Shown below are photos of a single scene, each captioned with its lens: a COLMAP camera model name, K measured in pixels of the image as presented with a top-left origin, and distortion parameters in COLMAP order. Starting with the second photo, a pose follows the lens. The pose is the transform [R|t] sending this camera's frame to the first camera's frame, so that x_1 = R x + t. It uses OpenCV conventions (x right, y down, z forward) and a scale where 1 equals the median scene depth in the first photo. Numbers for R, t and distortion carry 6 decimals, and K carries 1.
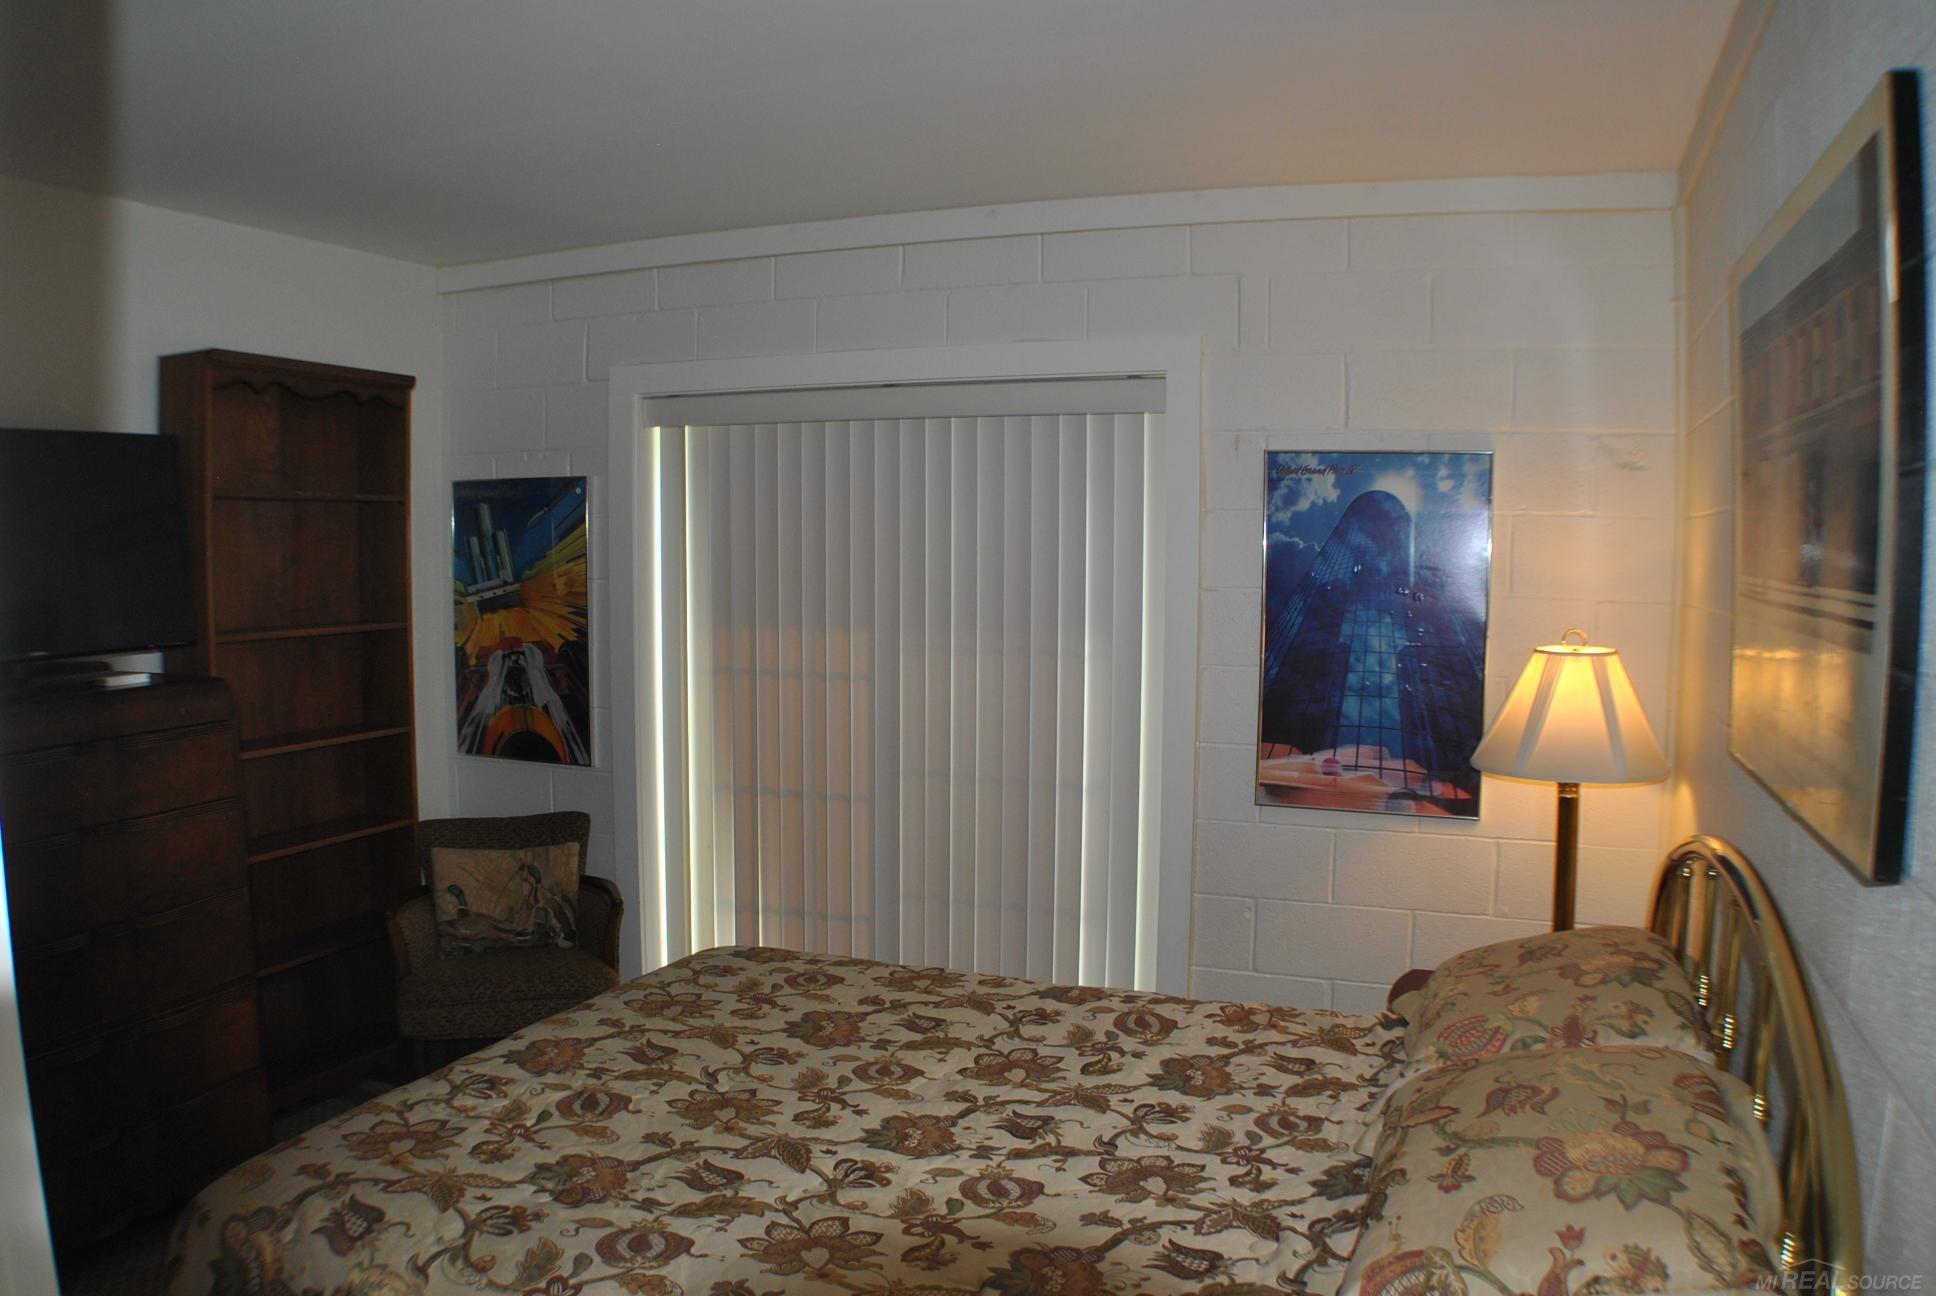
lens RADIAL K [[1378.2, 0, 968.4], [0, 1378.2, 641.8], [0, 0, 1]] dist [-0.164654, -0.007016]
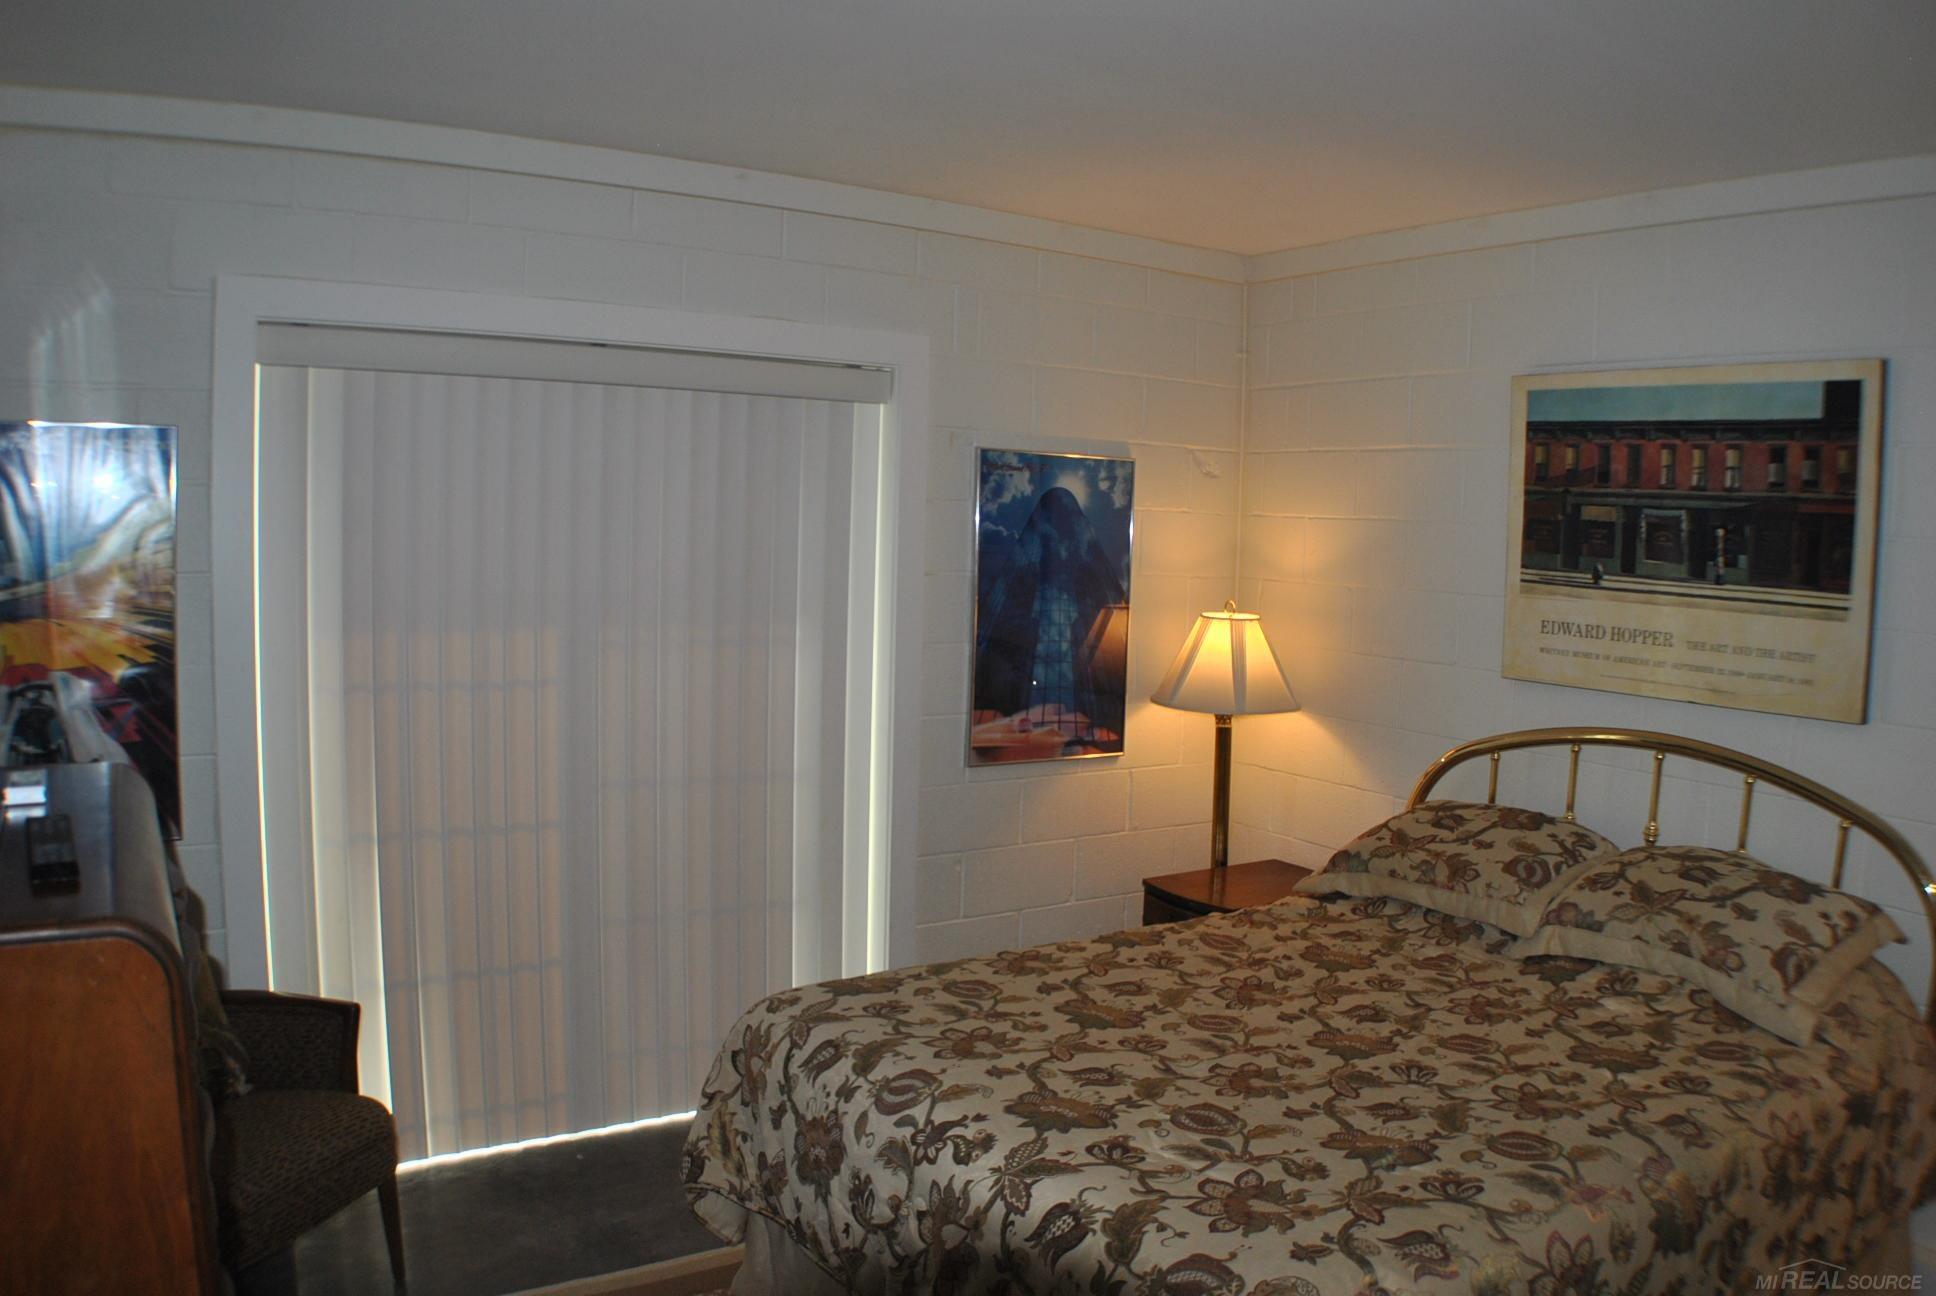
lens RADIAL K [[1433.5, 0, 962.9], [0, 1433.5, 638.6], [0, 0, 1]] dist [-0.164878, 0.002751]
pose [[0.591197, -0.055890, 0.804588, -0.749825], [0.031371, 0.998435, 0.046304, -0.040185], [-0.805917, -0.002134, 0.592025, 0.328347]]
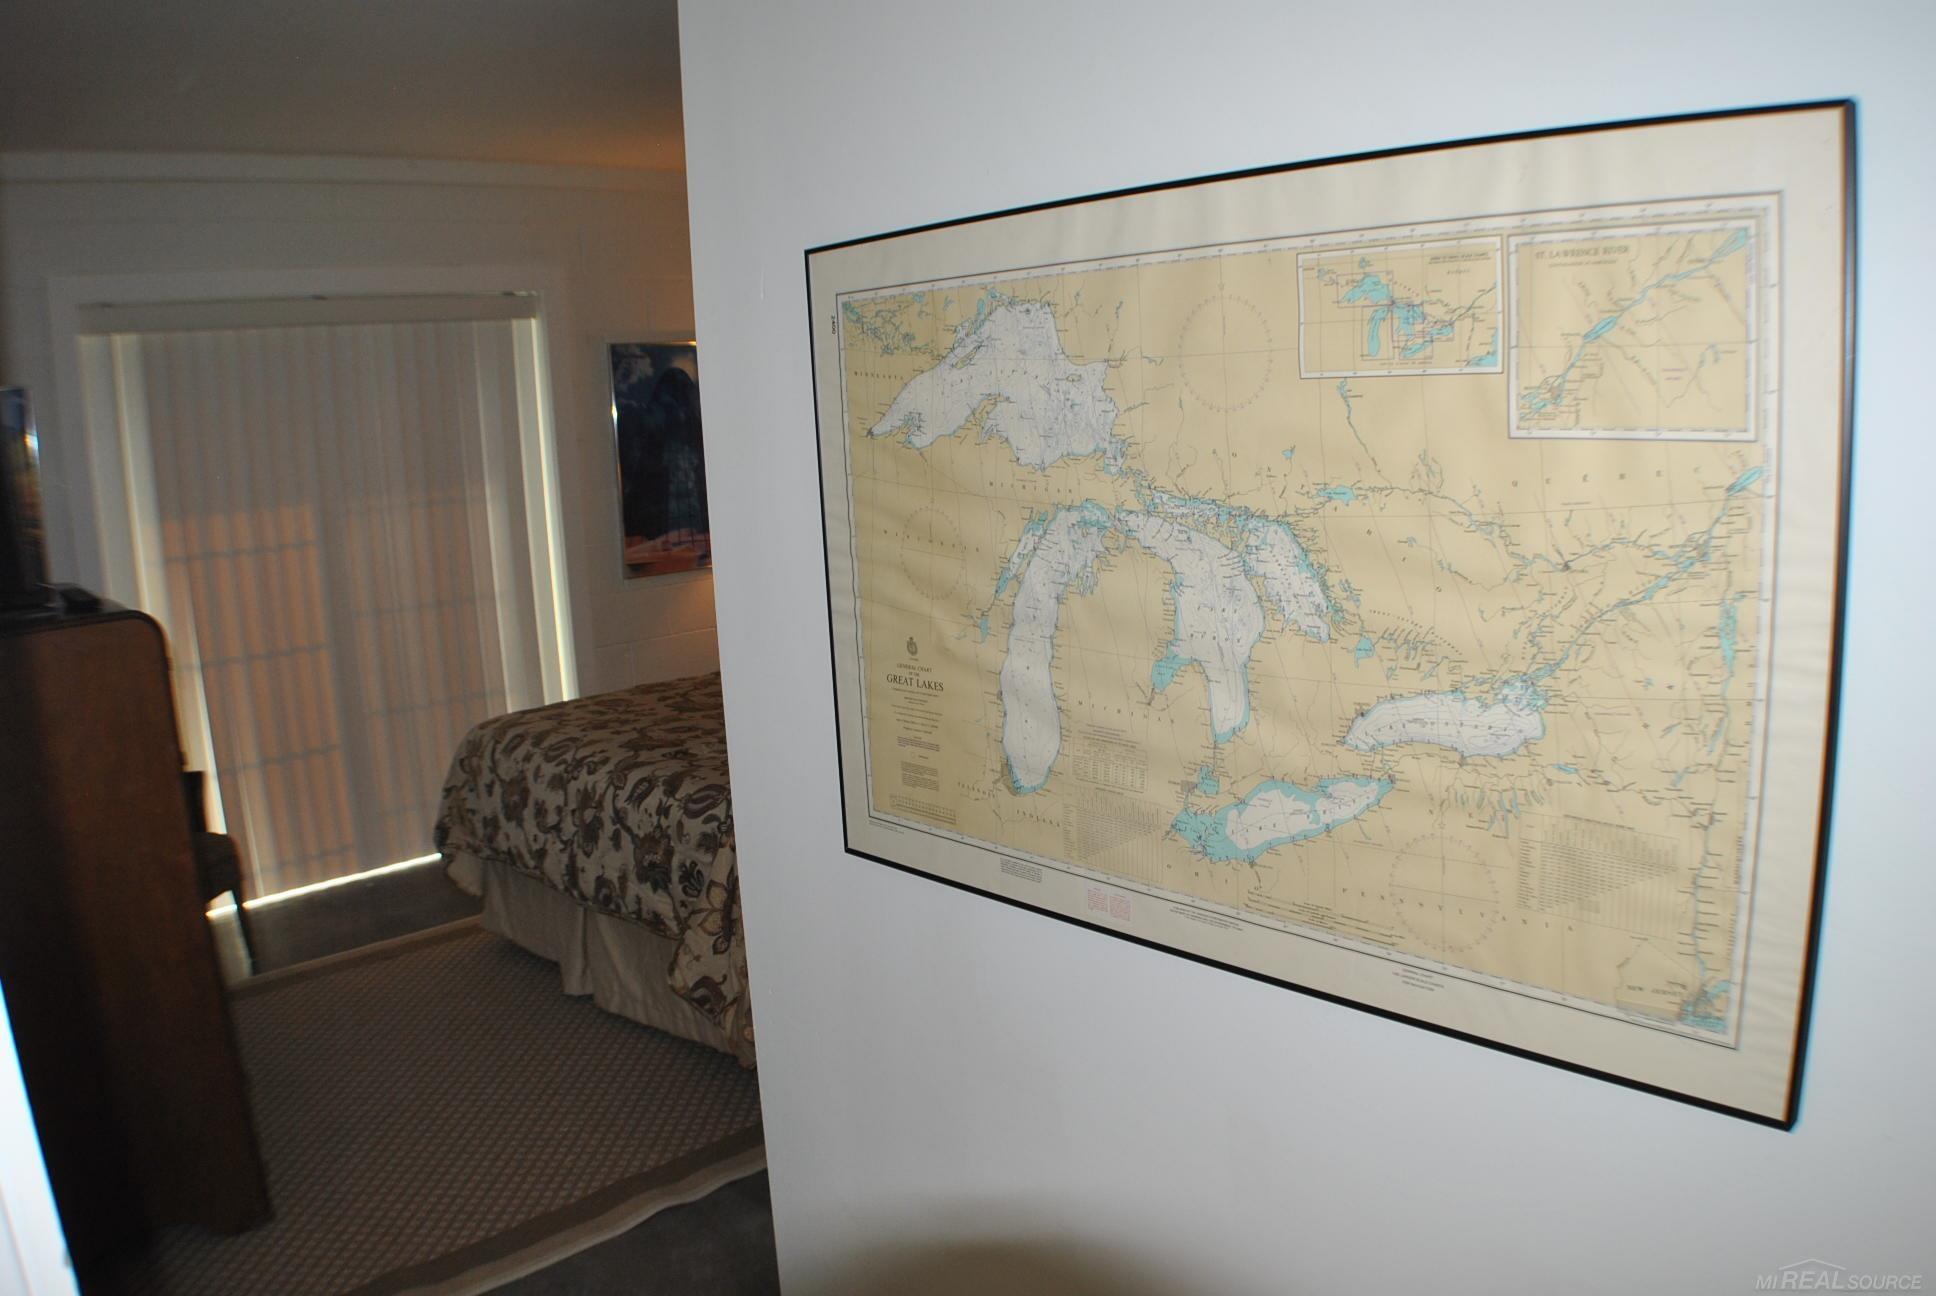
lens RADIAL K [[1449.4, 0, 968.2], [0, 1449.4, 650.6], [0, 0, 1]] dist [-0.167900, -0.002477]
pose [[0.439520, -0.183424, 0.879306, -1.075859], [0.111879, 0.982484, 0.149024, 0.002951], [-0.891238, 0.032877, 0.452342, -0.056307]]
